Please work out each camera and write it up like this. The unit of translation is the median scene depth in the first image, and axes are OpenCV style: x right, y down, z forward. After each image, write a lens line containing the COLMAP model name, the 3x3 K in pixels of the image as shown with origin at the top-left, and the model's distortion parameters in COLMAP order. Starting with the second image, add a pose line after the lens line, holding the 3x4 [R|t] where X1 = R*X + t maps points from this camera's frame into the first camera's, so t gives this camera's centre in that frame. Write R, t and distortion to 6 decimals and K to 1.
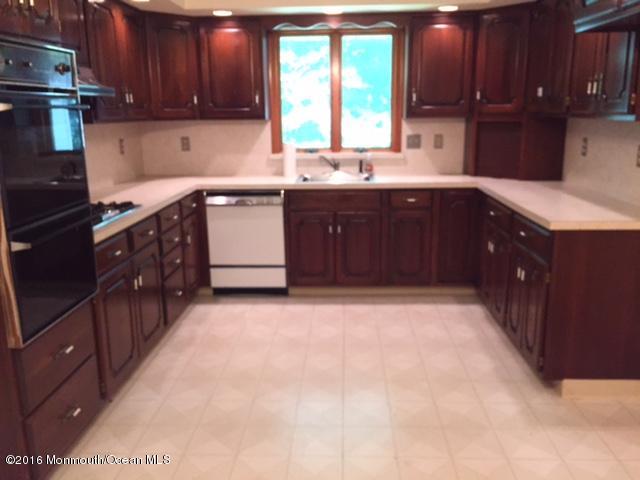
lens RADIAL K [[546.7, 0, 318.9], [0, 546.7, 249.1], [0, 0, 1]] dist [0.048971, -0.030181]
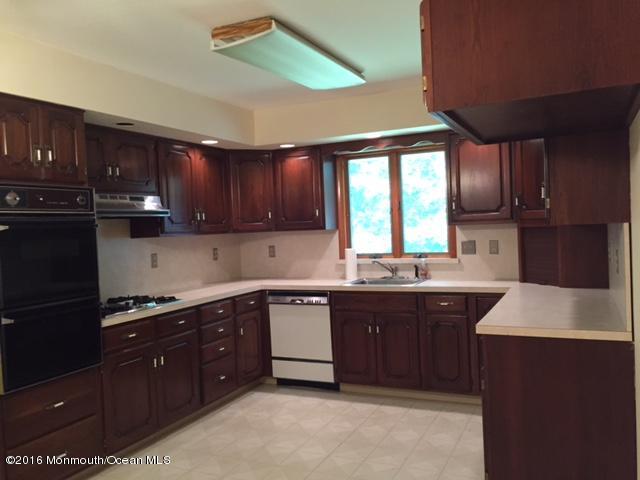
lens RADIAL K [[546.7, 0, 321.2], [0, 546.7, 246.5], [0, 0, 1]] dist [0.048971, -0.030181]
pose [[0.925207, -0.010171, -0.379326, 0.330069], [-0.063046, 0.981627, -0.180094, 0.002951], [0.374188, 0.190539, 0.907567, -0.027367]]
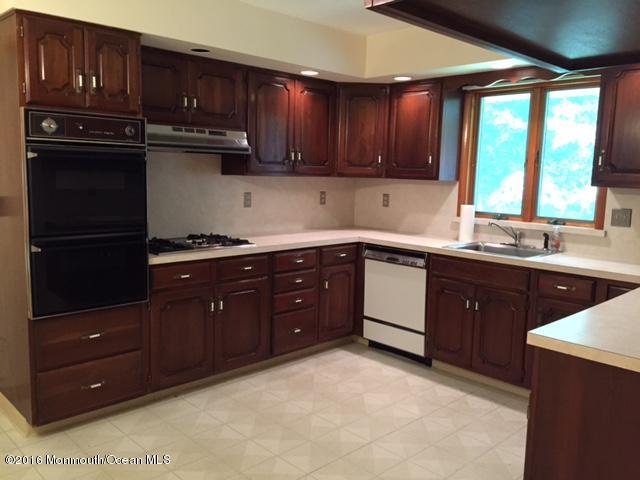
lens RADIAL K [[546.7, 0, 318.4], [0, 546.7, 245.9], [0, 0, 1]] dist [0.048971, -0.030181]
pose [[0.732626, 0.128352, -0.668420, 0.416727], [-0.199361, 0.979453, -0.030434, -0.052134], [0.650780, 0.155554, 0.743161, 0.162301]]
